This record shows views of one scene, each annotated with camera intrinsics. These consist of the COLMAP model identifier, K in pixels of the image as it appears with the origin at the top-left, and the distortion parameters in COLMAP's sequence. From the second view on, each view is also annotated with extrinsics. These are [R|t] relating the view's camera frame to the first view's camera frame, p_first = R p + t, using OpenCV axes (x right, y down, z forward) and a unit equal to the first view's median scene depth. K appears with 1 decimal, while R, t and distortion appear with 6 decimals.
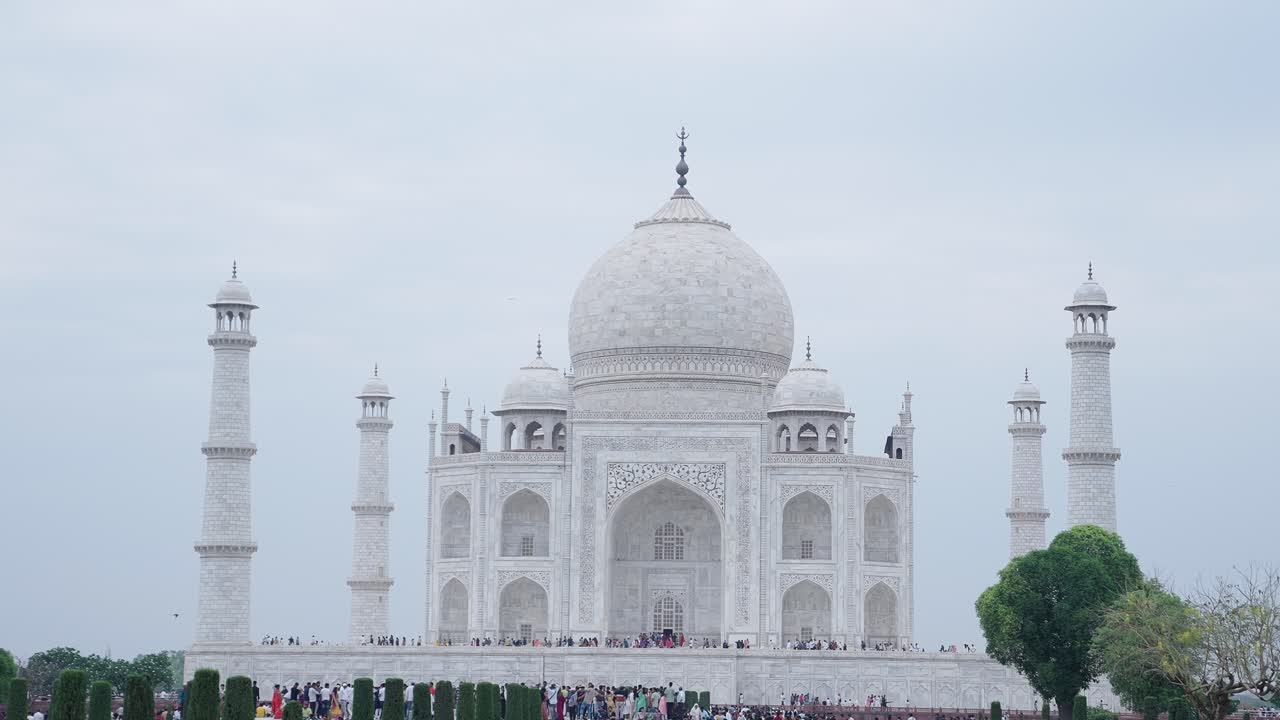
lens RADIAL K [[2706.9, 0, 655.2], [0, 2706.9, 355.2], [0, 0, 1]] dist [0.329855, 0.014844]
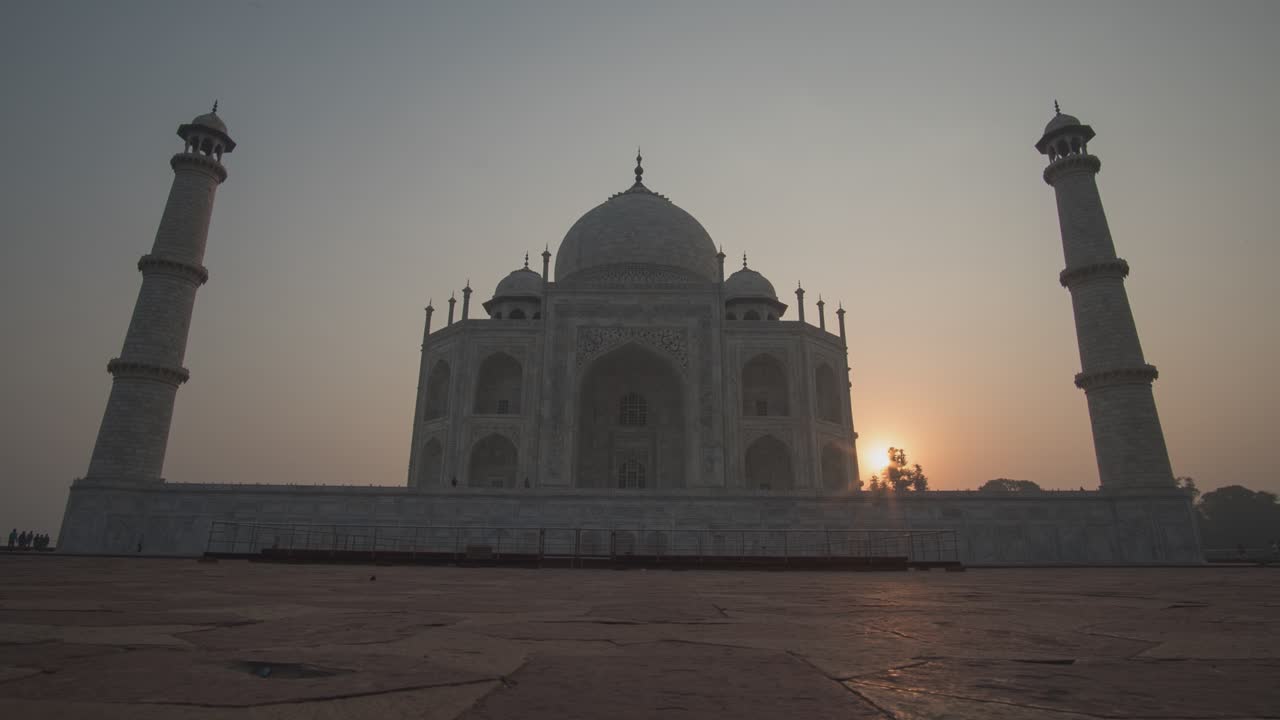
lens RADIAL K [[689.0, 0, 640.8], [0, 689.0, 314.3], [0, 0, 1]] dist [-0.024770, -0.000163]
pose [[0.998709, 0.014519, 0.048686, -0.006213], [-0.003361, 0.975076, -0.221844, 0.095217], [-0.050694, 0.221394, 0.973866, 0.727447]]
